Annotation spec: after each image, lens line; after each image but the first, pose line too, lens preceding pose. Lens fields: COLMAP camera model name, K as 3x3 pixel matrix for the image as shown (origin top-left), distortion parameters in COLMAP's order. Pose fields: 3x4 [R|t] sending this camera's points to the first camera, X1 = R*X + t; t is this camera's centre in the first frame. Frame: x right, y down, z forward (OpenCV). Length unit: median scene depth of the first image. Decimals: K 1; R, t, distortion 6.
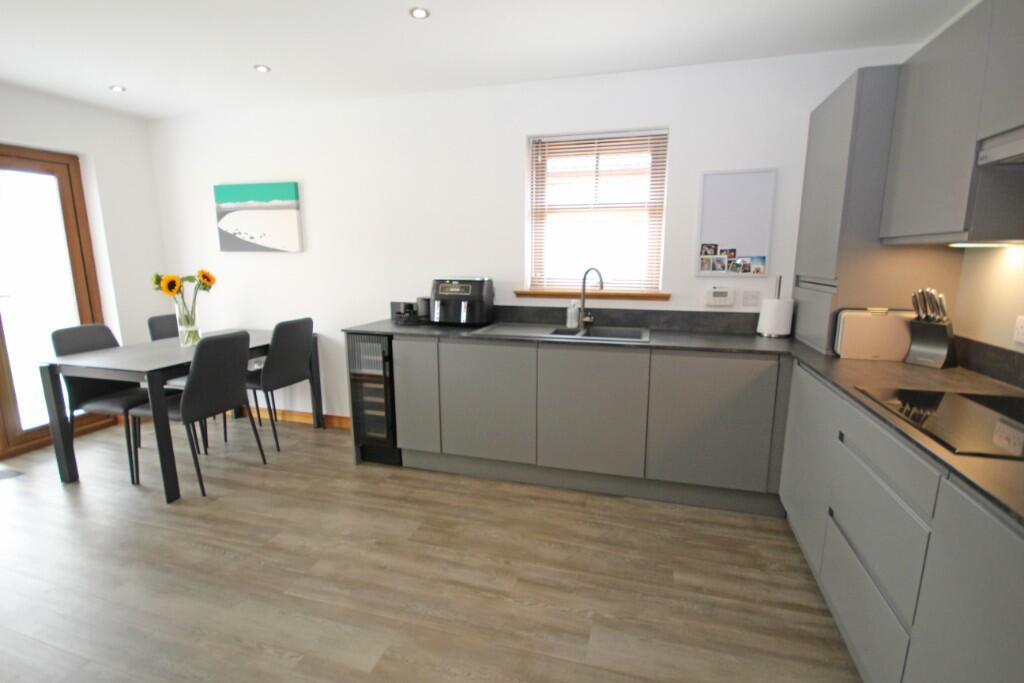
lens RADIAL K [[471.7, 0, 518.3], [0, 471.7, 344.1], [0, 0, 1]] dist [0.001058, 0.000084]
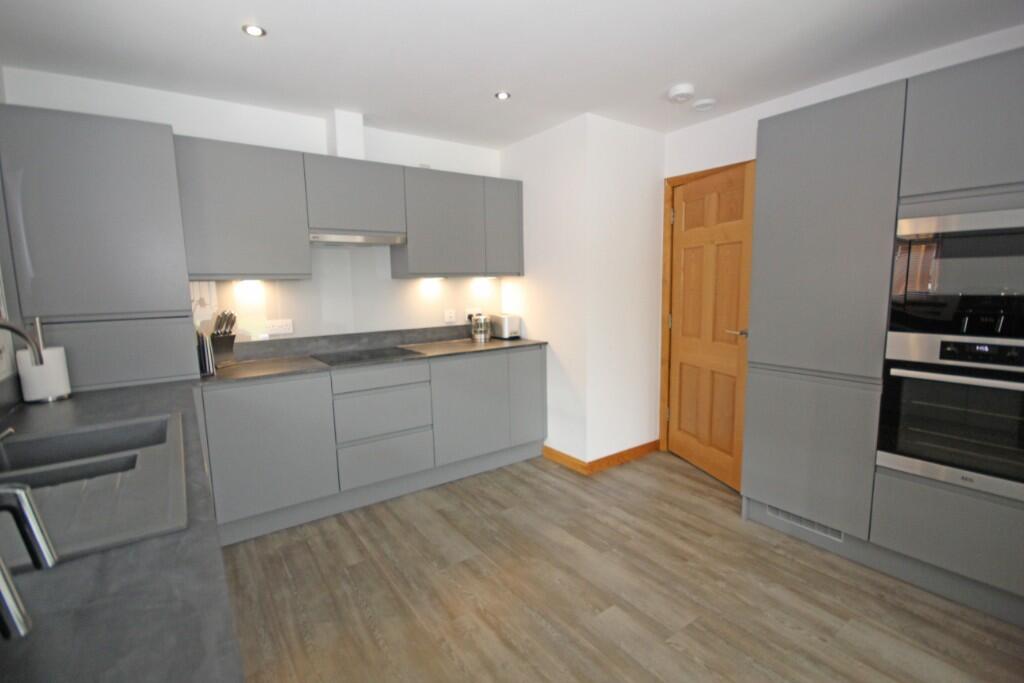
lens RADIAL K [[471.7, 0, 518.3], [0, 471.7, 344.1], [0, 0, 1]] dist [0.001058, 0.000084]
pose [[-0.787269, -0.067579, 0.612896, -0.677194], [0.127379, 0.954712, 0.268887, -0.287337], [-0.603310, 0.289757, -0.743007, 1.521016]]
